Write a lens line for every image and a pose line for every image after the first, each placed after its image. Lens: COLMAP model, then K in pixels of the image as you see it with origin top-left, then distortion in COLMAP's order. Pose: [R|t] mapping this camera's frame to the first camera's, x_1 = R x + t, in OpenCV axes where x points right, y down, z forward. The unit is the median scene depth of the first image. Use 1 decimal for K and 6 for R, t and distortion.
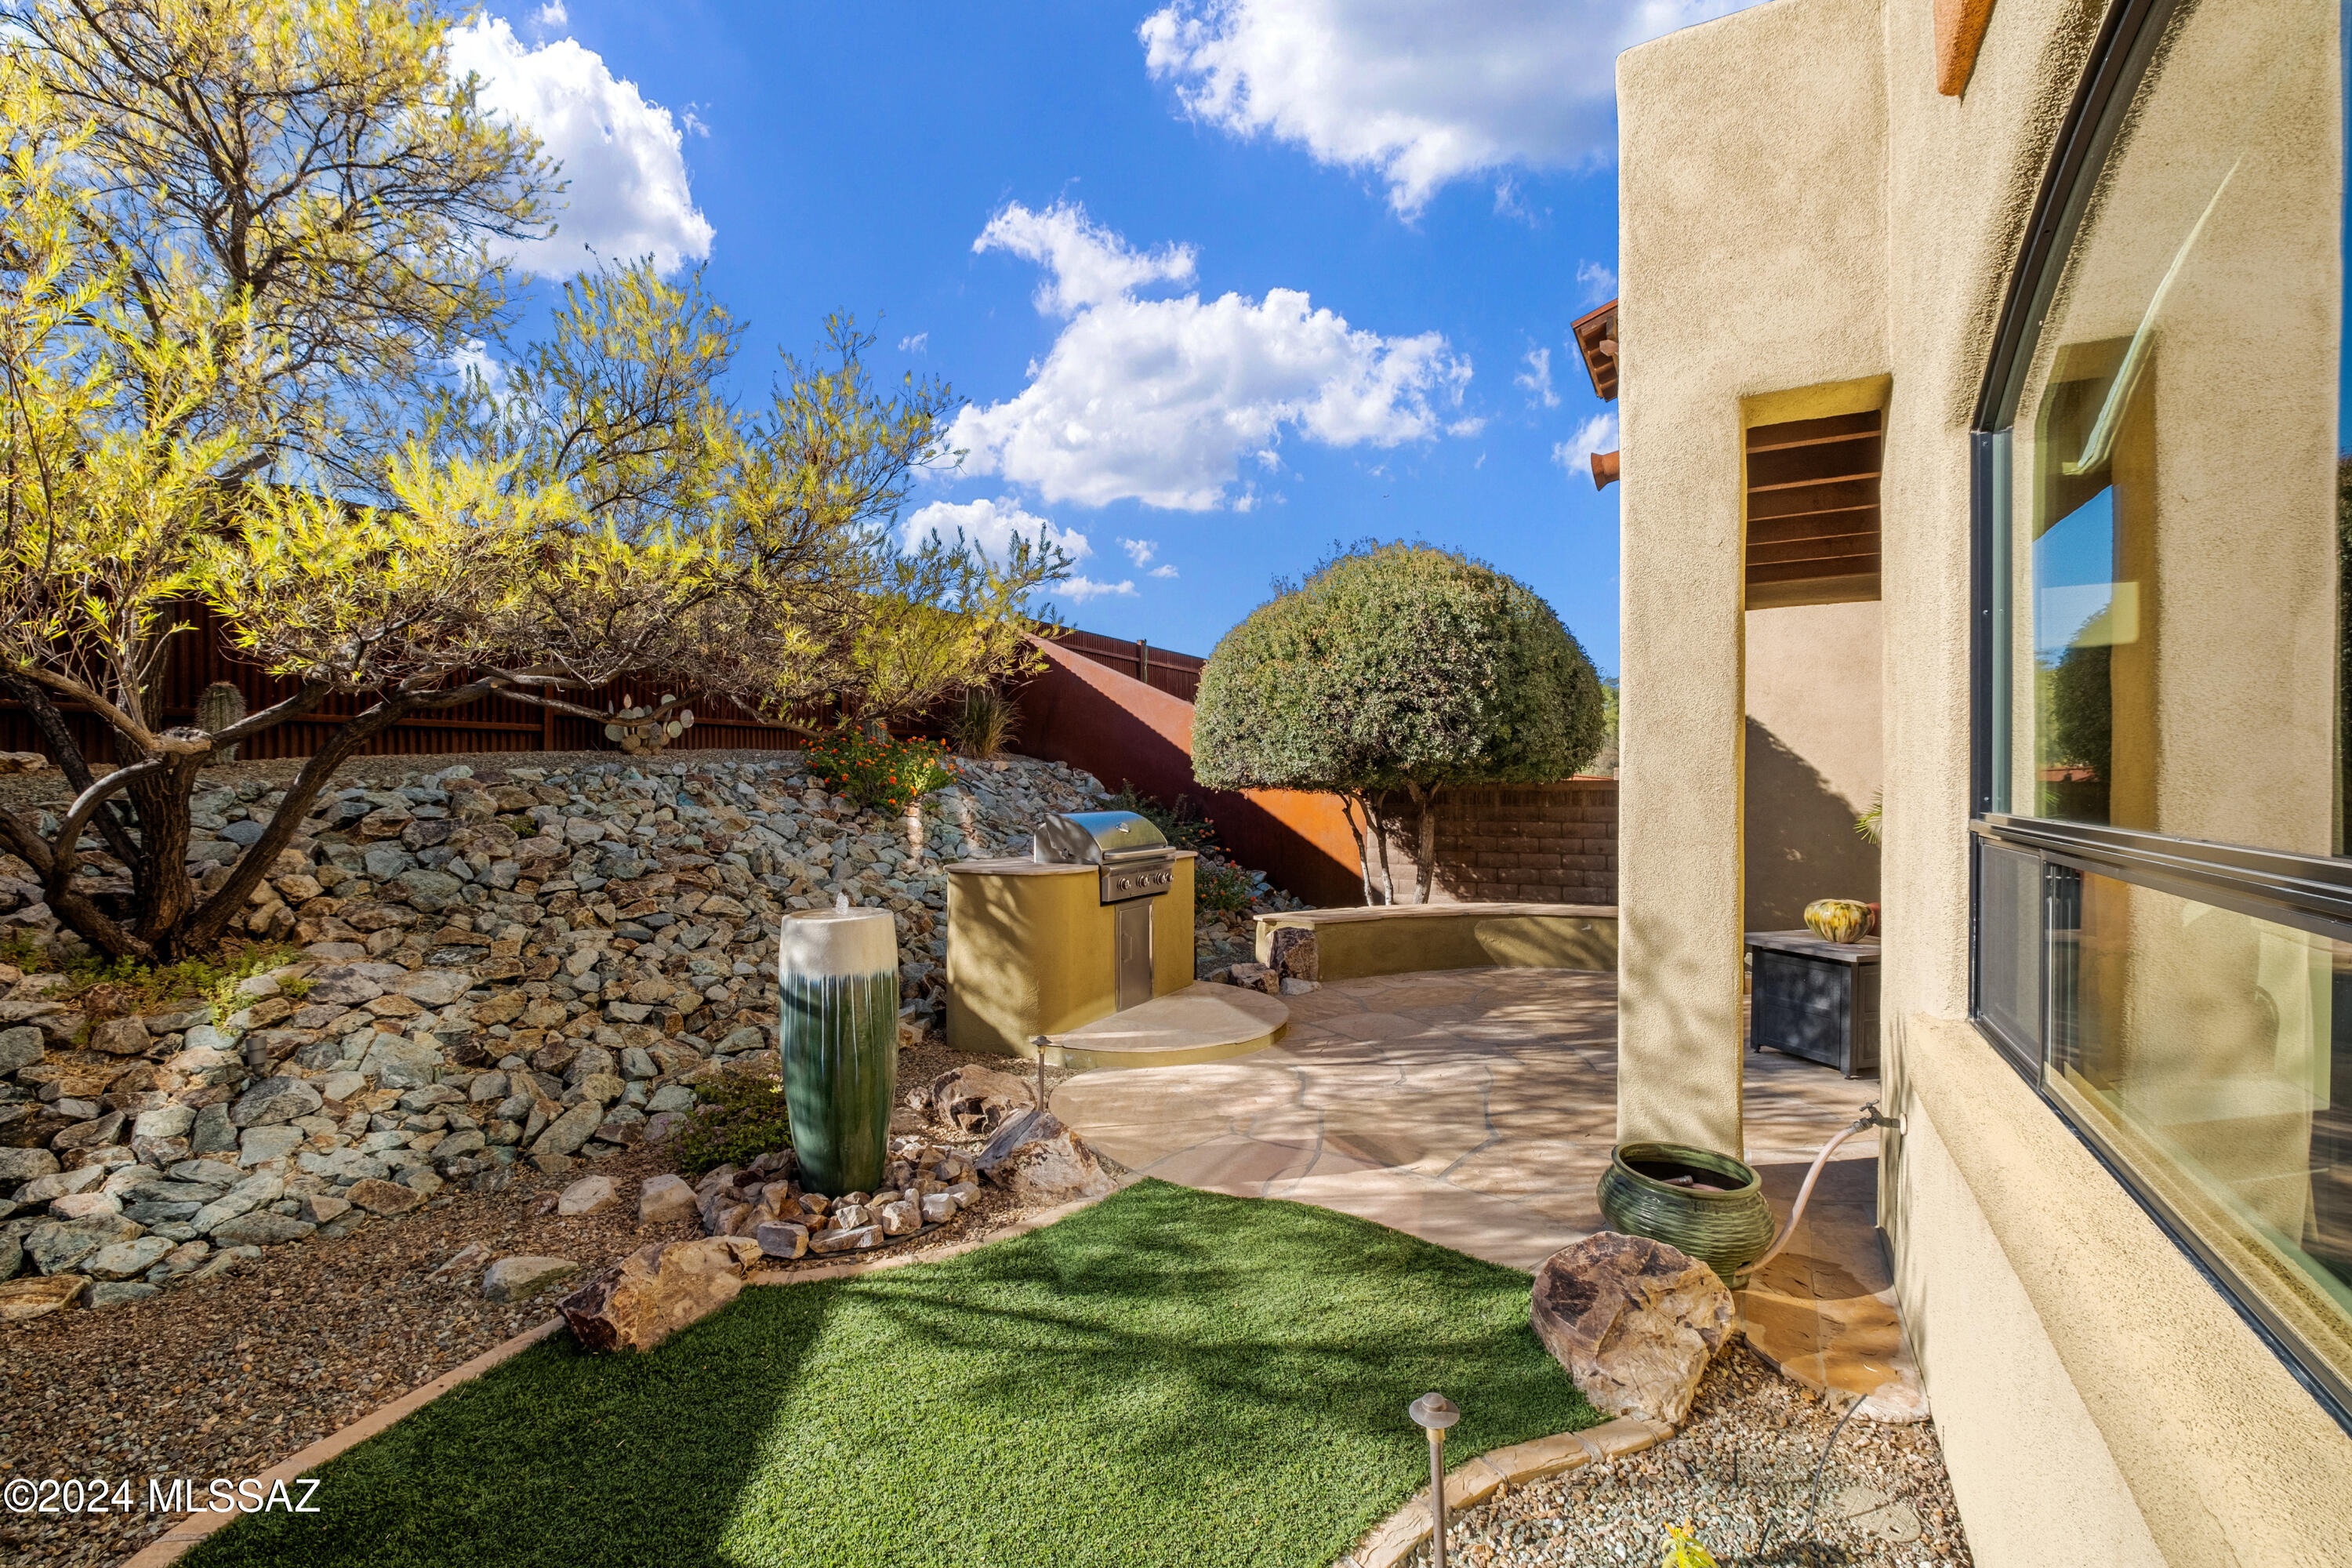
lens RADIAL K [[1020.1, 0, 1175.2], [0, 1020.1, 784.5], [0, 0, 1]] dist [-0.000153, -0.004346]
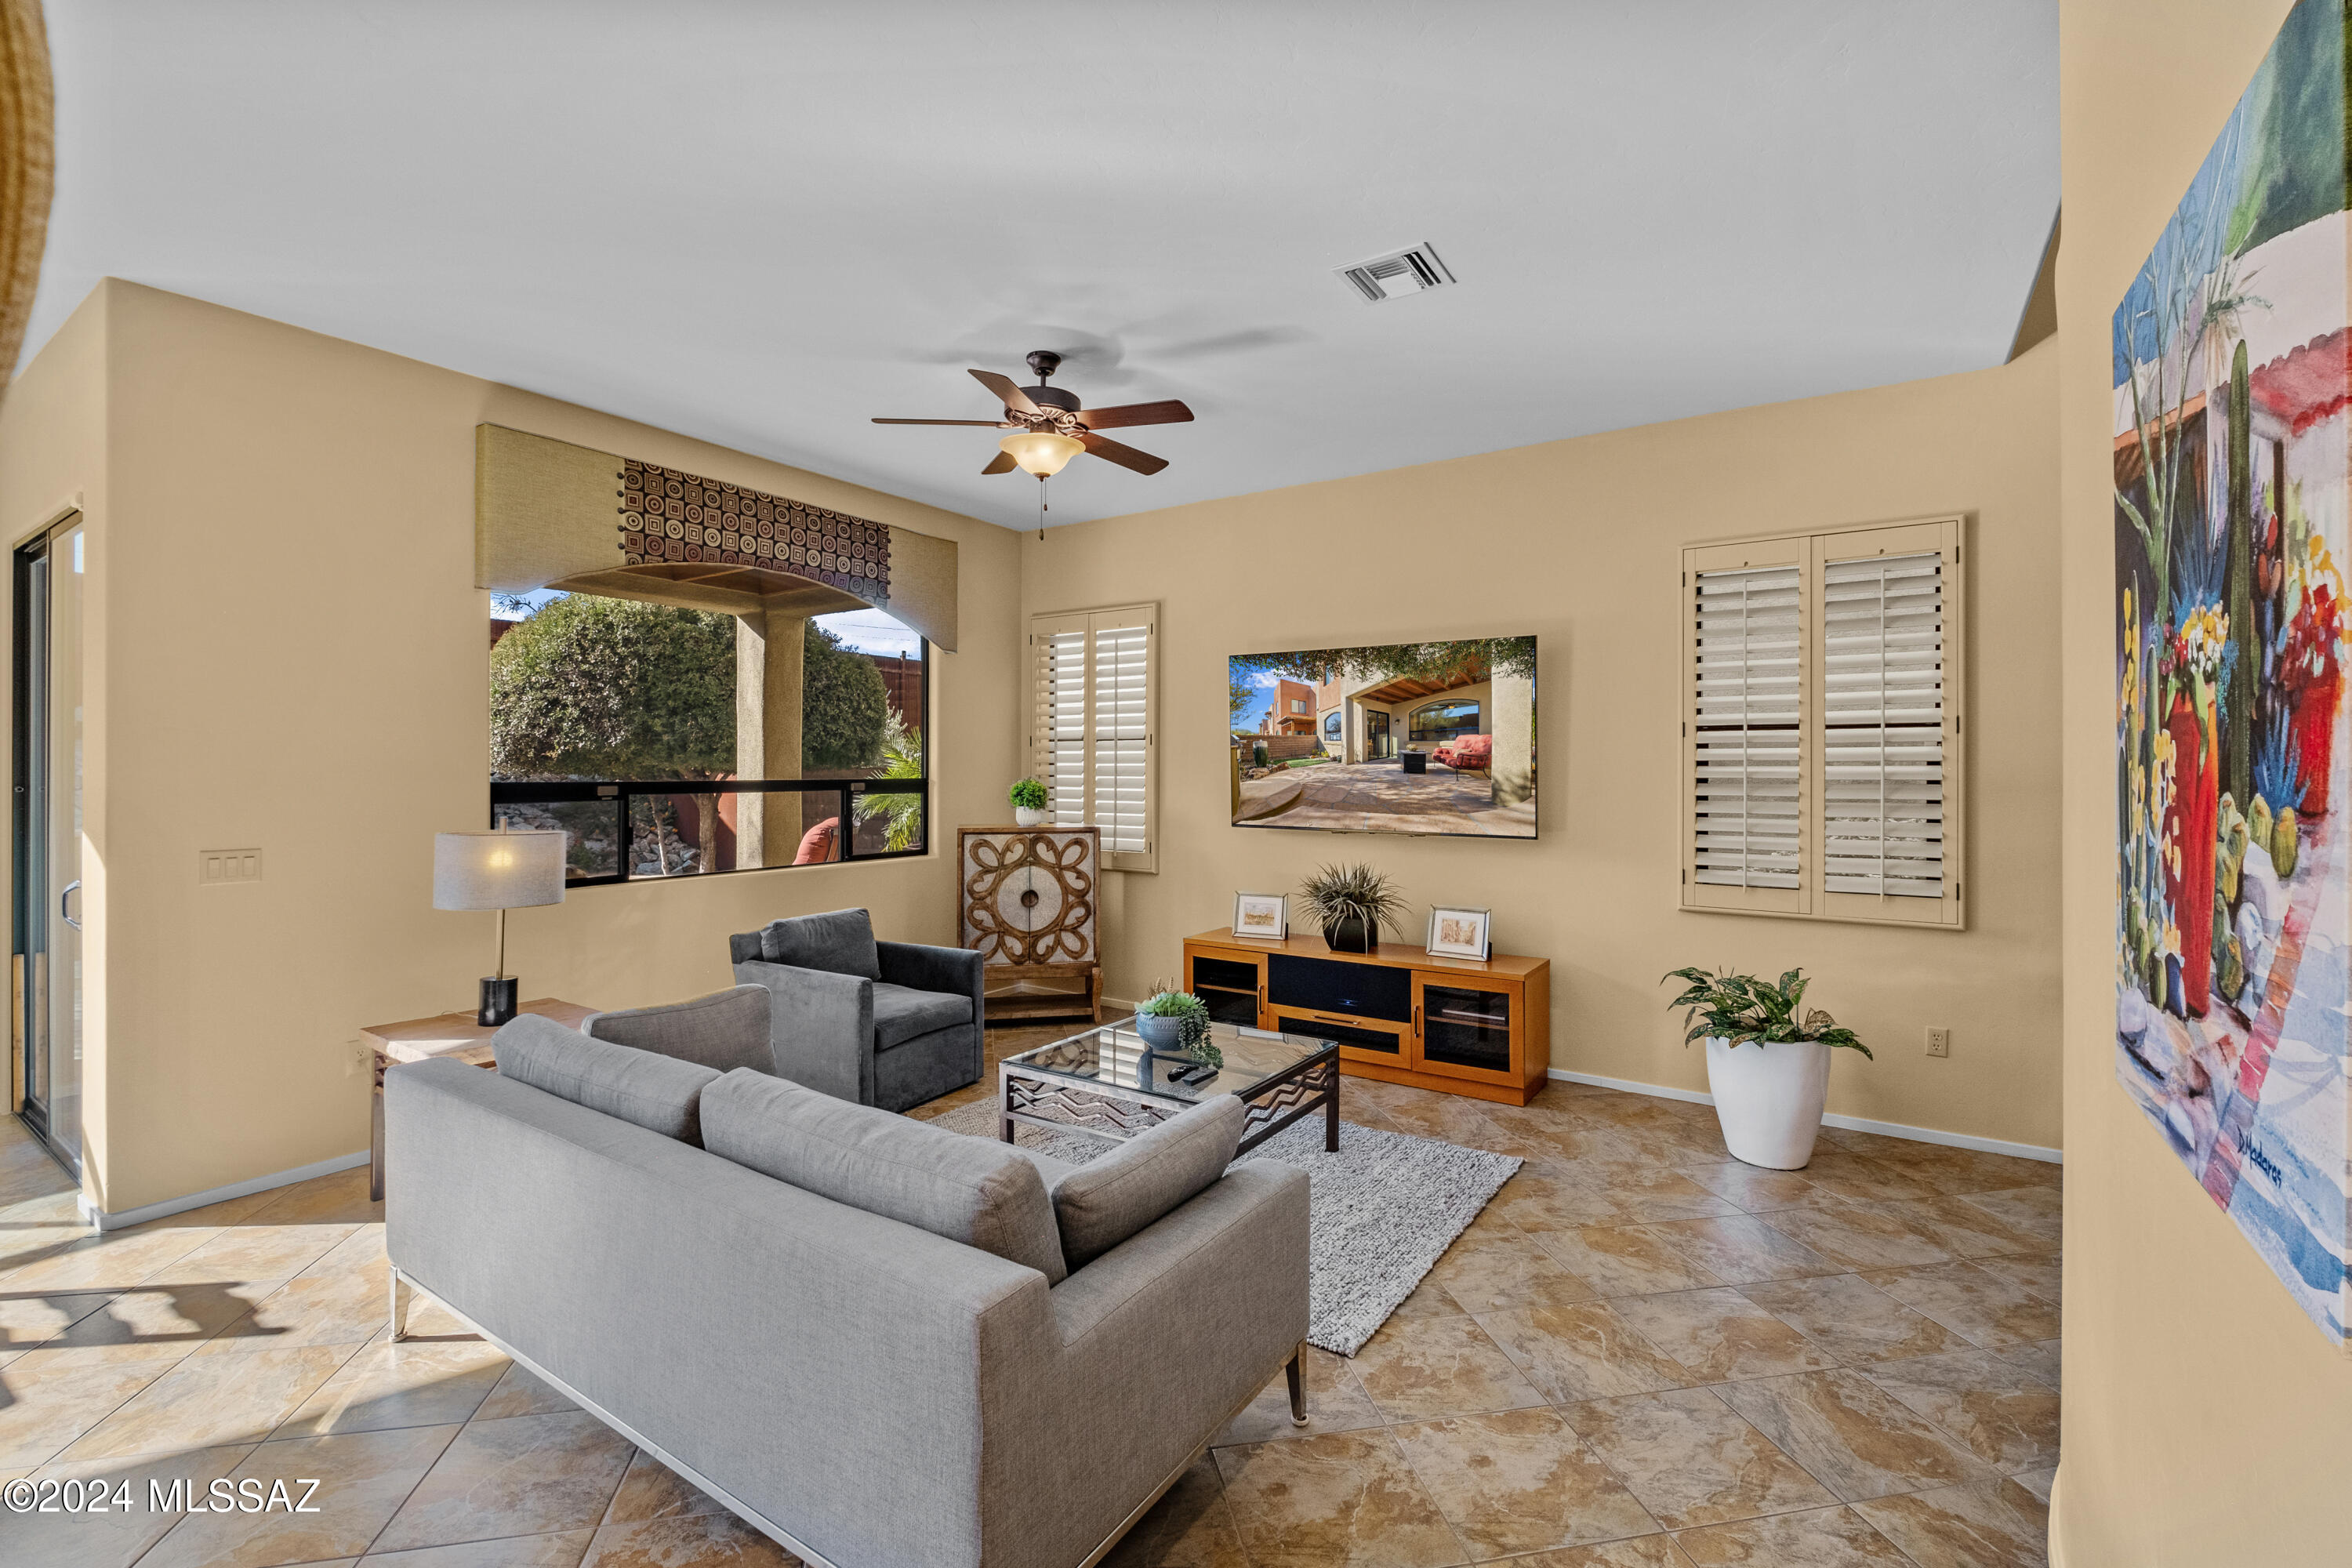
lens RADIAL K [[1020.1, 0, 1174.2], [0, 1020.1, 771.1], [0, 0, 1]] dist [-0.000153, -0.004346]
pose [[0.996912, 0.003623, -0.078448, 1.018592], [-0.004149, 0.999970, -0.006541, 0.005785], [0.078422, 0.006846, 0.996897, -0.095008]]
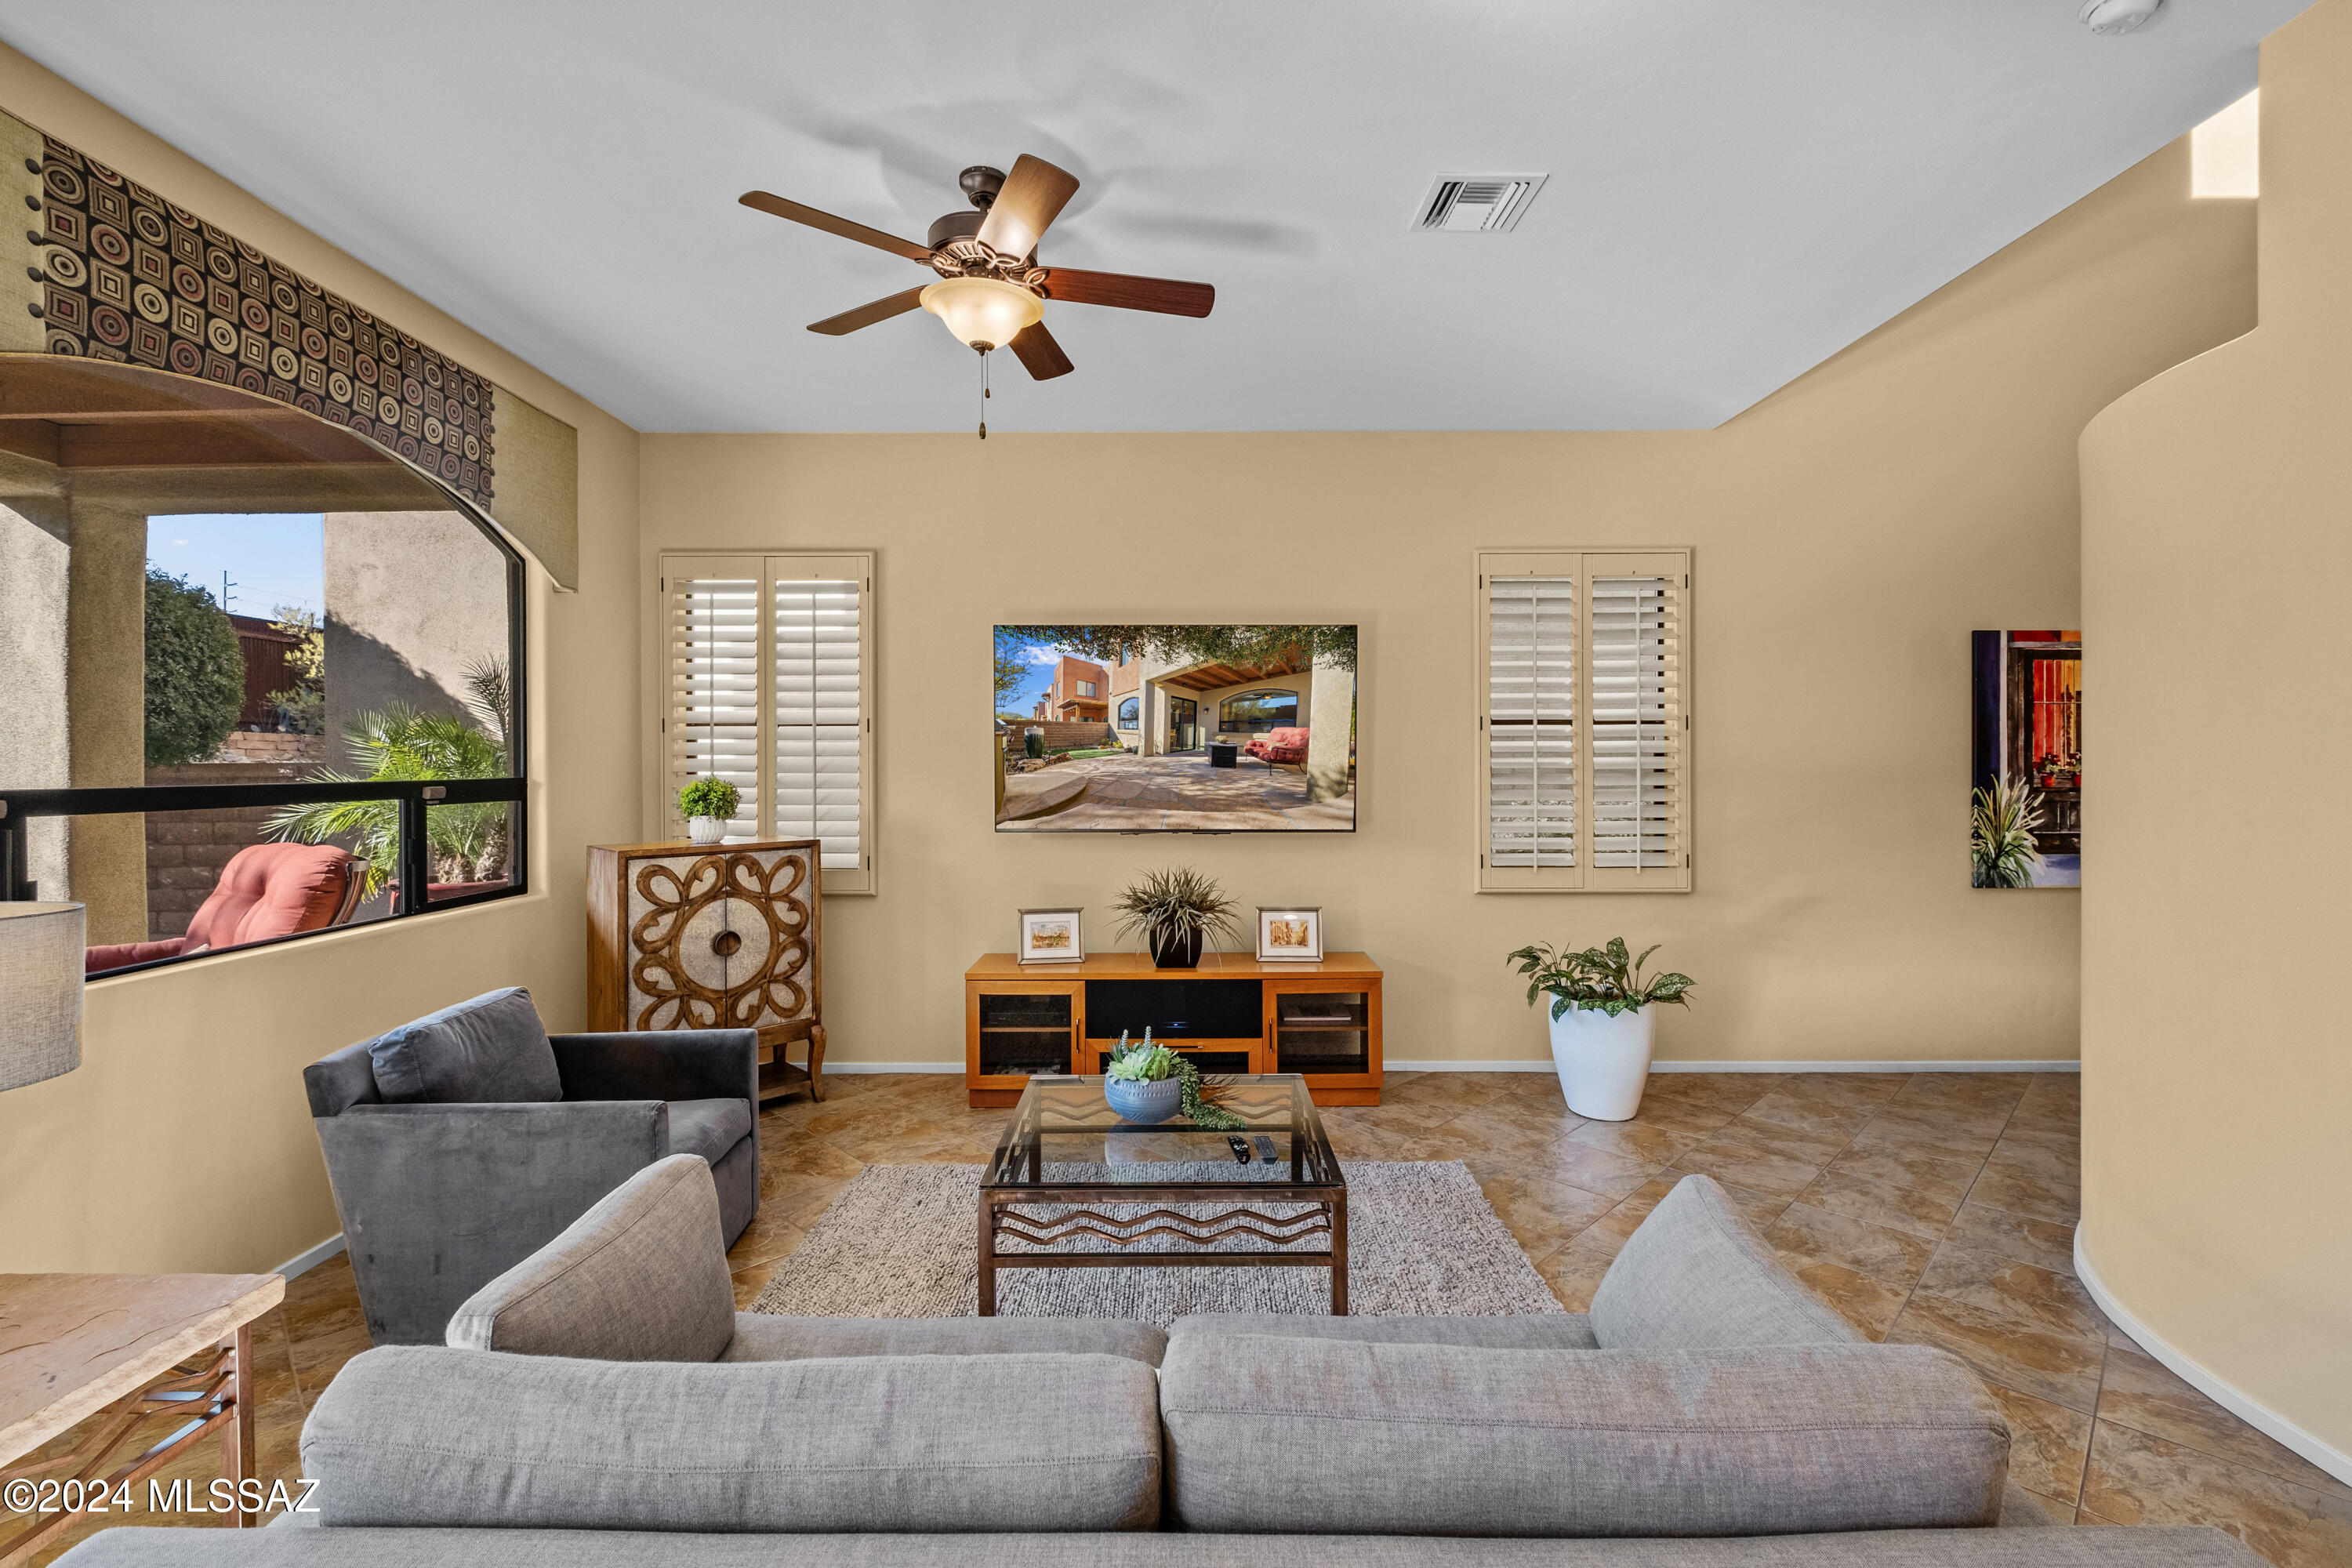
lens RADIAL K [[1020.1, 0, 1176.9], [0, 1020.1, 773.2], [0, 0, 1]] dist [-0.000153, -0.004346]
pose [[0.871776, -0.005348, 0.489875, 0.796164], [0.004787, 0.999986, 0.002397, 0.004863], [-0.489881, 0.000255, 0.871789, 0.058447]]
